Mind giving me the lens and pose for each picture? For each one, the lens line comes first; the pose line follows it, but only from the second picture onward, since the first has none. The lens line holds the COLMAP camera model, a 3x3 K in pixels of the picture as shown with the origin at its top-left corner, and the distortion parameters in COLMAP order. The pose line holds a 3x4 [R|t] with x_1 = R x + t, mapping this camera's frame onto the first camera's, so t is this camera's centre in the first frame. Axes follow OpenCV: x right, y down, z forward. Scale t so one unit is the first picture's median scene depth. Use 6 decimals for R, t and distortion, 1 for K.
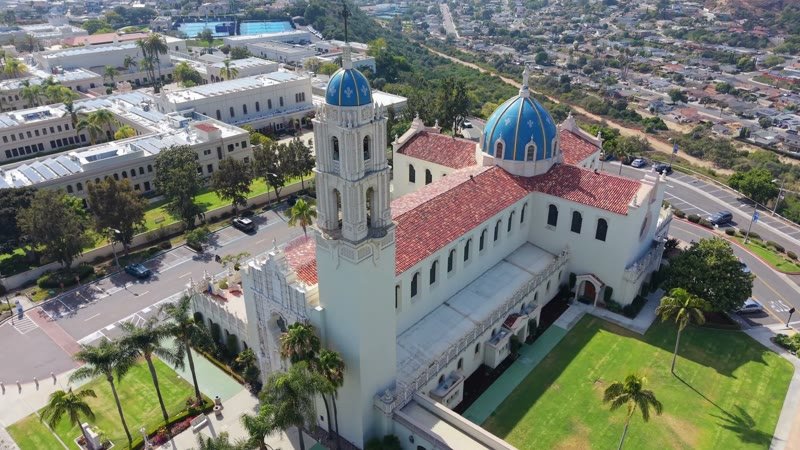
lens RADIAL K [[562.3, 0, 399.1], [0, 562.3, 225.9], [0, 0, 1]] dist [0.014315, -0.038965]
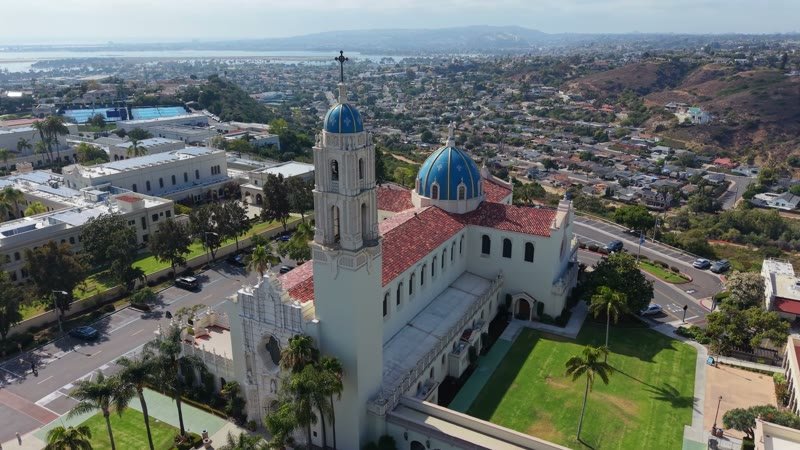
lens RADIAL K [[562.3, 0, 402.3], [0, 562.3, 223.9], [0, 0, 1]] dist [0.014315, -0.038965]
pose [[0.977948, -0.058242, 0.200565, -0.095455], [0.087180, 0.986501, -0.138618, 0.065198], [-0.189785, 0.153047, 0.969824, -0.065403]]
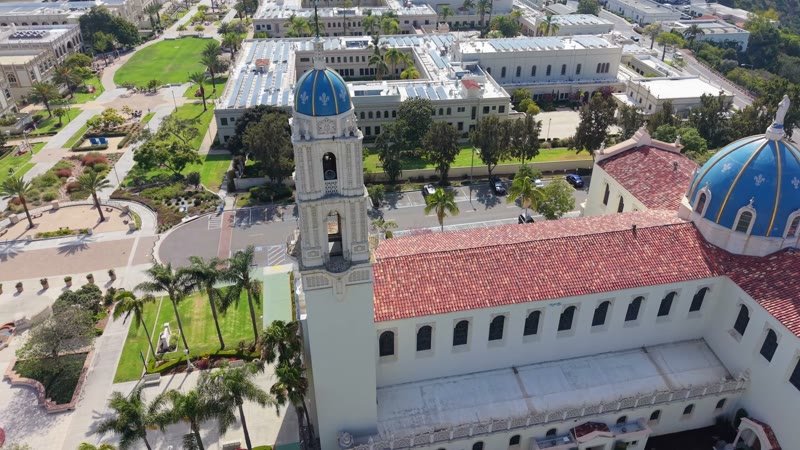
lens RADIAL K [[562.3, 0, 400.7], [0, 562.3, 229.1], [0, 0, 1]] dist [0.014315, -0.038965]
pose [[0.780955, 0.327768, -0.531674, 0.217377], [-0.276435, 0.944713, 0.176355, -0.100129], [0.560083, 0.009248, 0.828385, 0.167218]]
